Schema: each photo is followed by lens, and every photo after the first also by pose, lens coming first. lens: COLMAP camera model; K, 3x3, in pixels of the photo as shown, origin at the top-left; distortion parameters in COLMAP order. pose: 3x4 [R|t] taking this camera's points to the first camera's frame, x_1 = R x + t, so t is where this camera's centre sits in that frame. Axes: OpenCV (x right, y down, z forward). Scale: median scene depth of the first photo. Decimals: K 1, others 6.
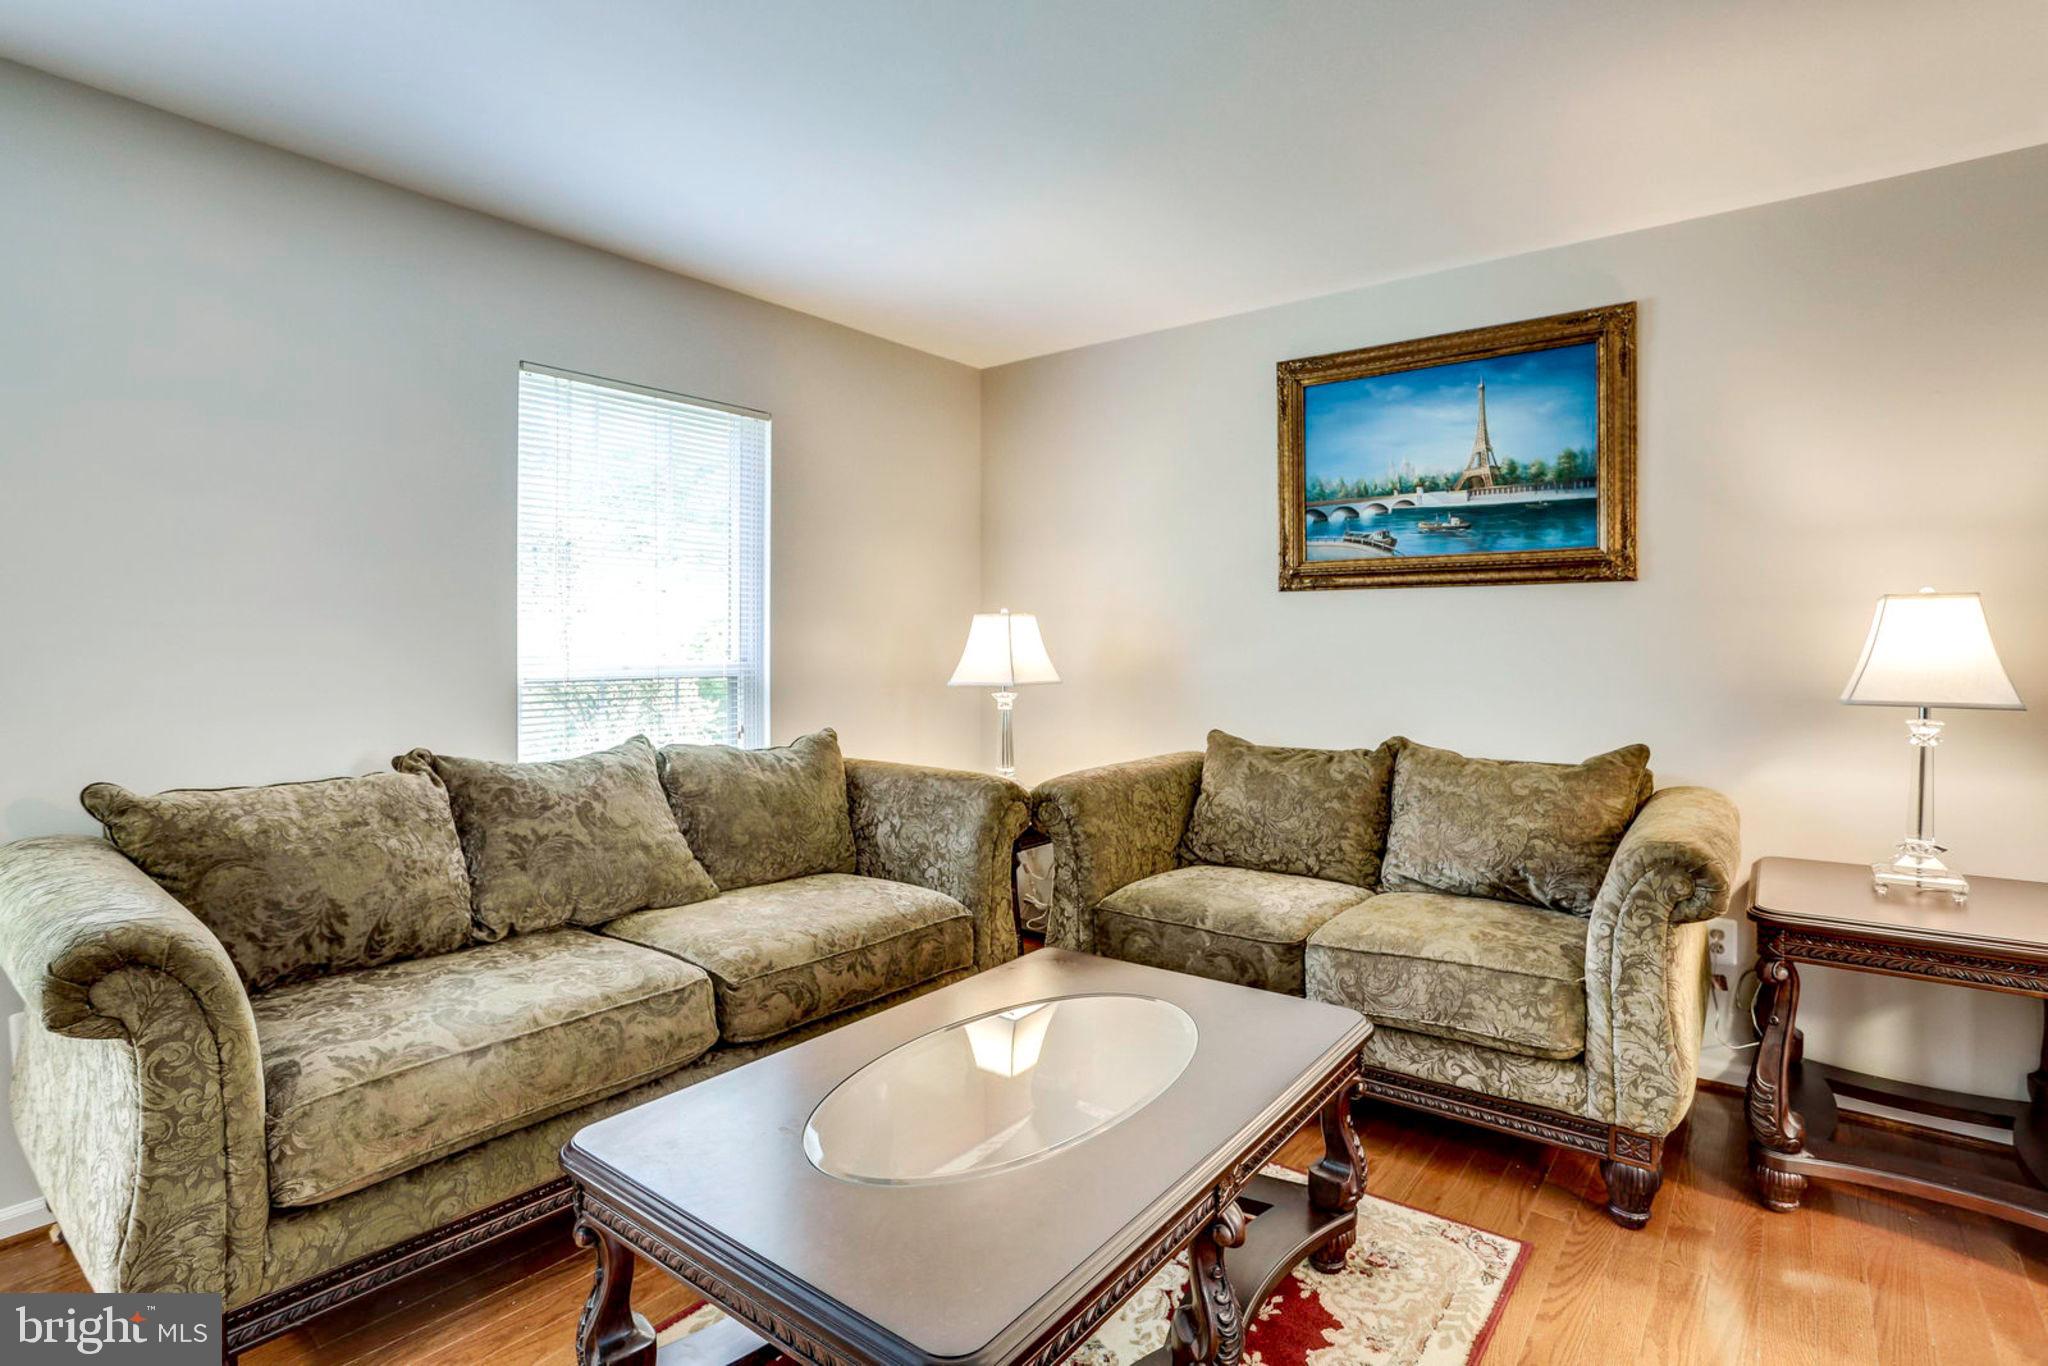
lens RADIAL K [[1008.6, 0, 1019.9], [0, 1008.6, 664.3], [0, 0, 1]] dist [-0.042413, 0.001690]
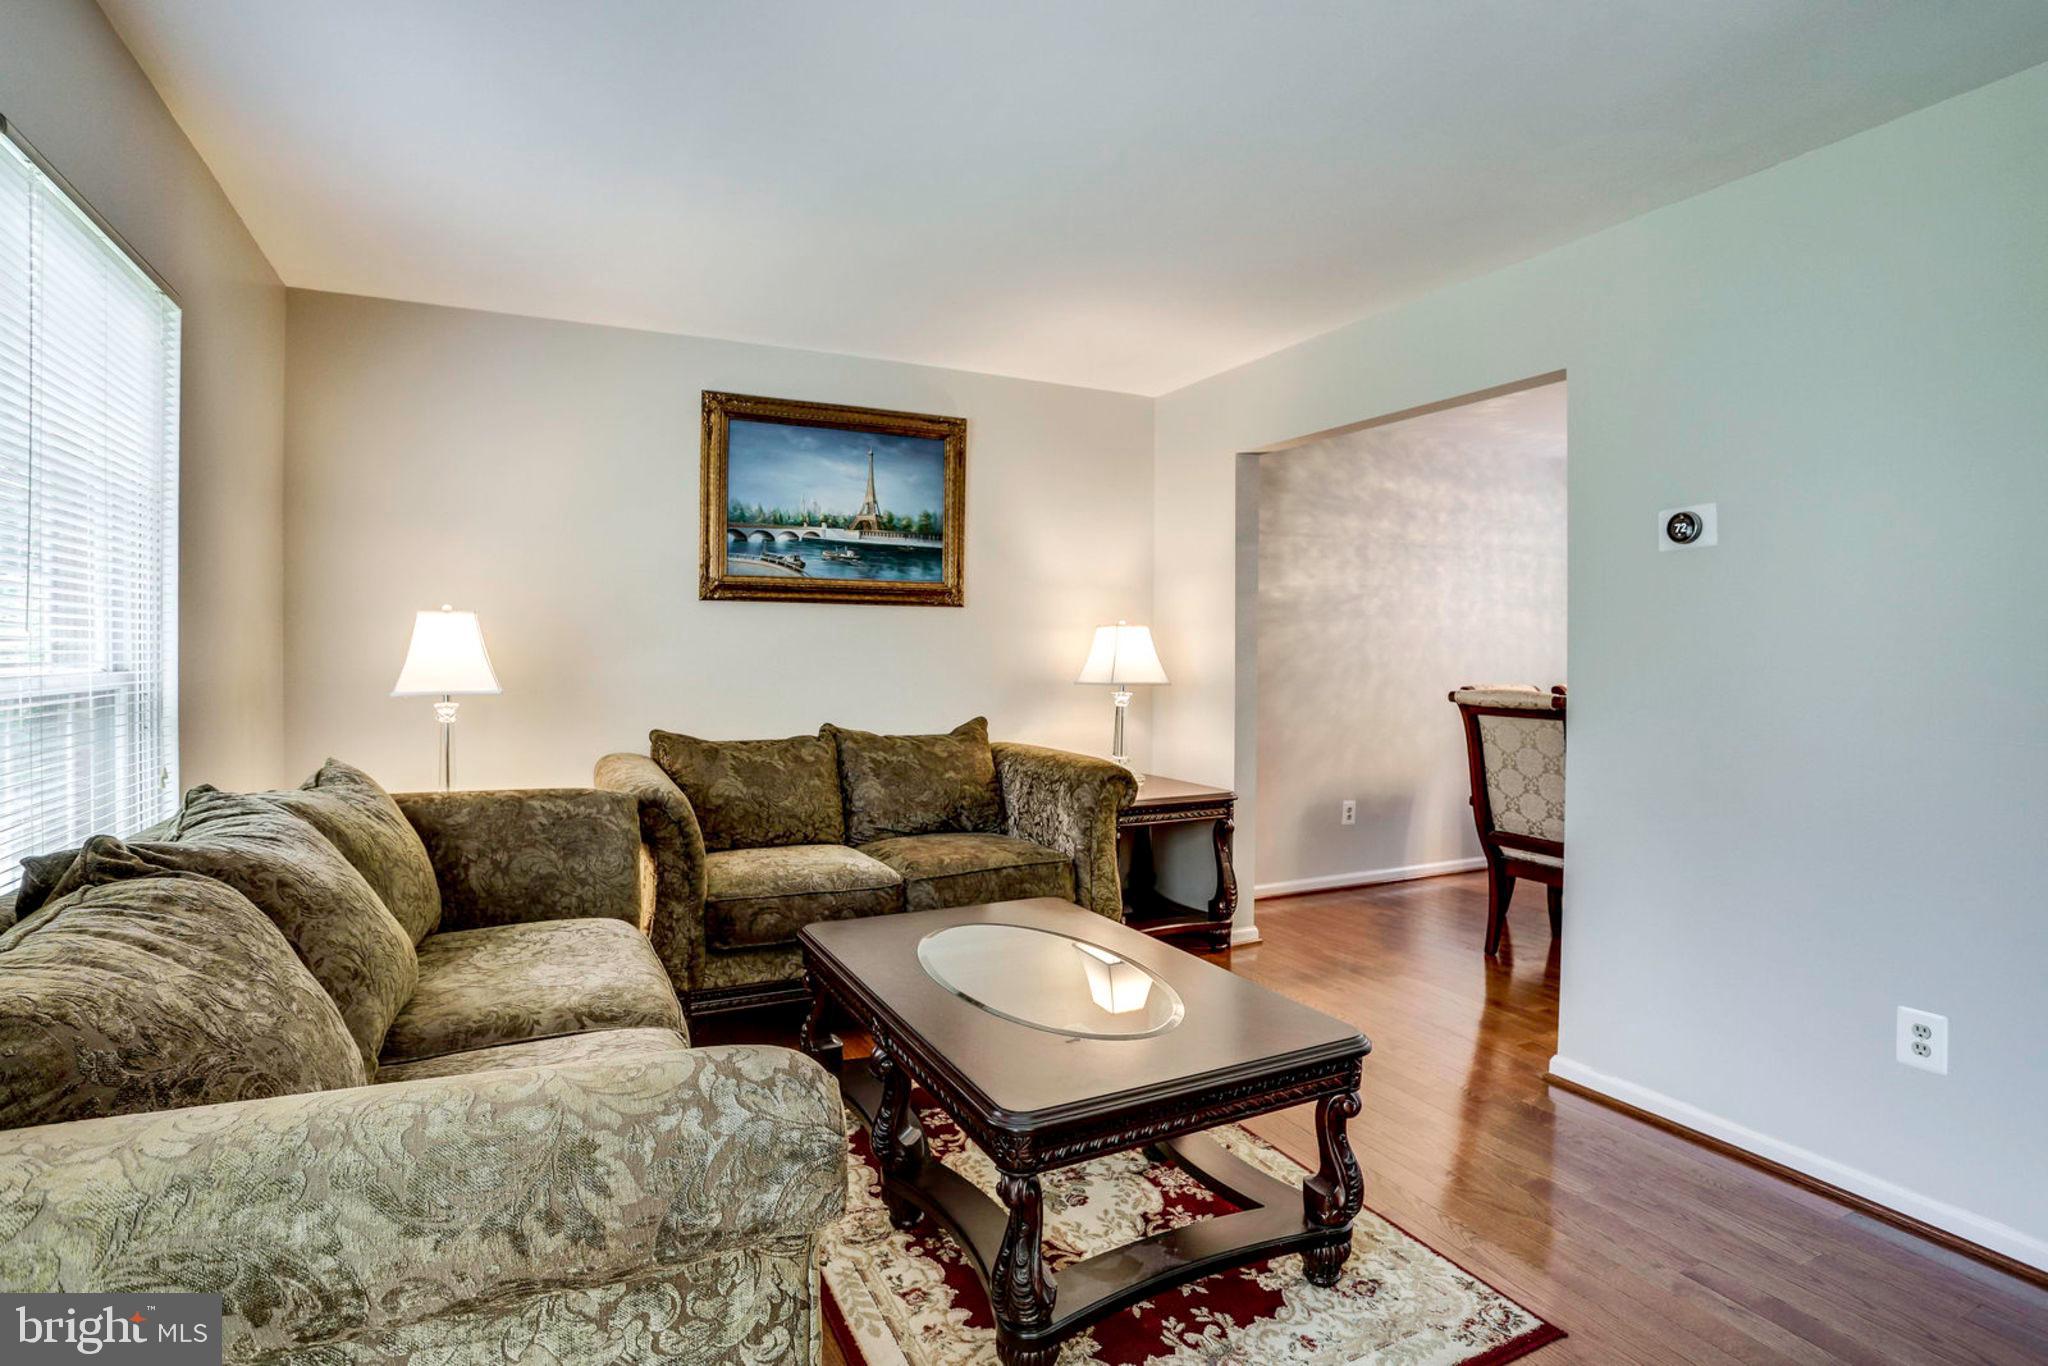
lens RADIAL K [[1008.6, 0, 1011.8], [0, 1008.6, 679.2], [0, 0, 1]] dist [-0.042413, 0.001690]
pose [[0.460472, -0.019752, 0.887455, -0.627067], [0.011344, 0.999802, 0.016366, -0.000483], [-0.887602, 0.002531, 0.460604, 0.223600]]
